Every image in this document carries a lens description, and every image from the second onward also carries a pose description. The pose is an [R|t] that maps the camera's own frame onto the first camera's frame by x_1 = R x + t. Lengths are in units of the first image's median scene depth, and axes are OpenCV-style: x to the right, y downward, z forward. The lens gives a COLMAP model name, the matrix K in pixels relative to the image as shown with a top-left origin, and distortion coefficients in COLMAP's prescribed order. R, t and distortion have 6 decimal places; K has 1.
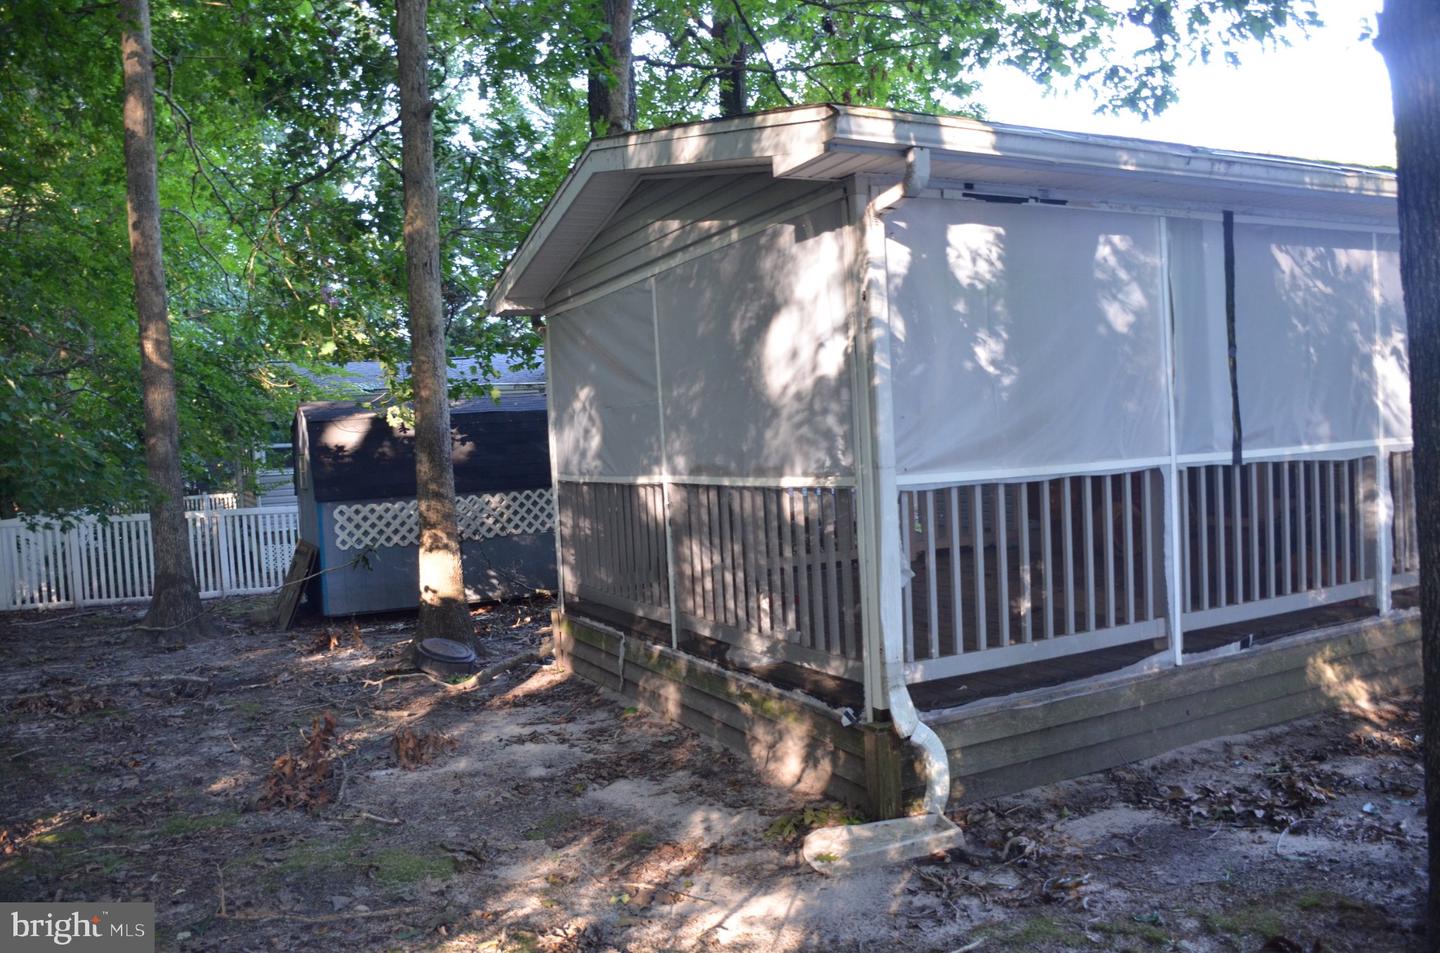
lens RADIAL K [[1101.0, 0, 720.0], [0, 1101.0, 476.5], [0, 0, 1]] dist [-0.065744, 0.007143]
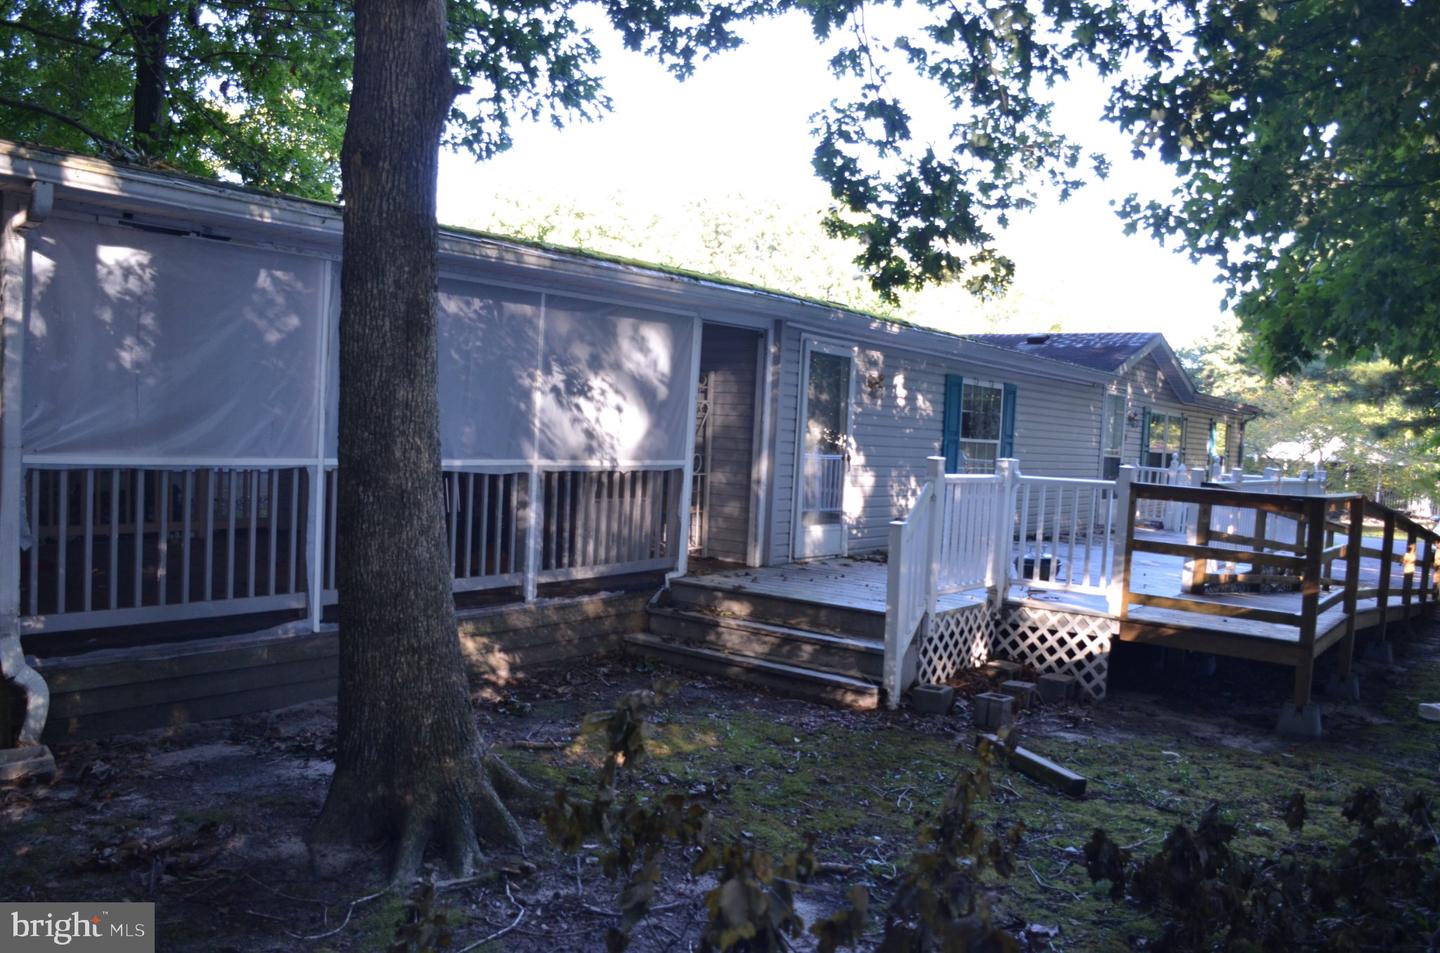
lens RADIAL K [[1122.3, 0, 720.0], [0, 1122.3, 476.5], [0, 0, 1]] dist [-0.182696, 0.128831]
pose [[0.899259, 0.080033, 0.430033, 0.296936], [-0.085003, 0.996351, -0.007677, -0.027314], [-0.429078, -0.029651, 0.902781, -0.286244]]
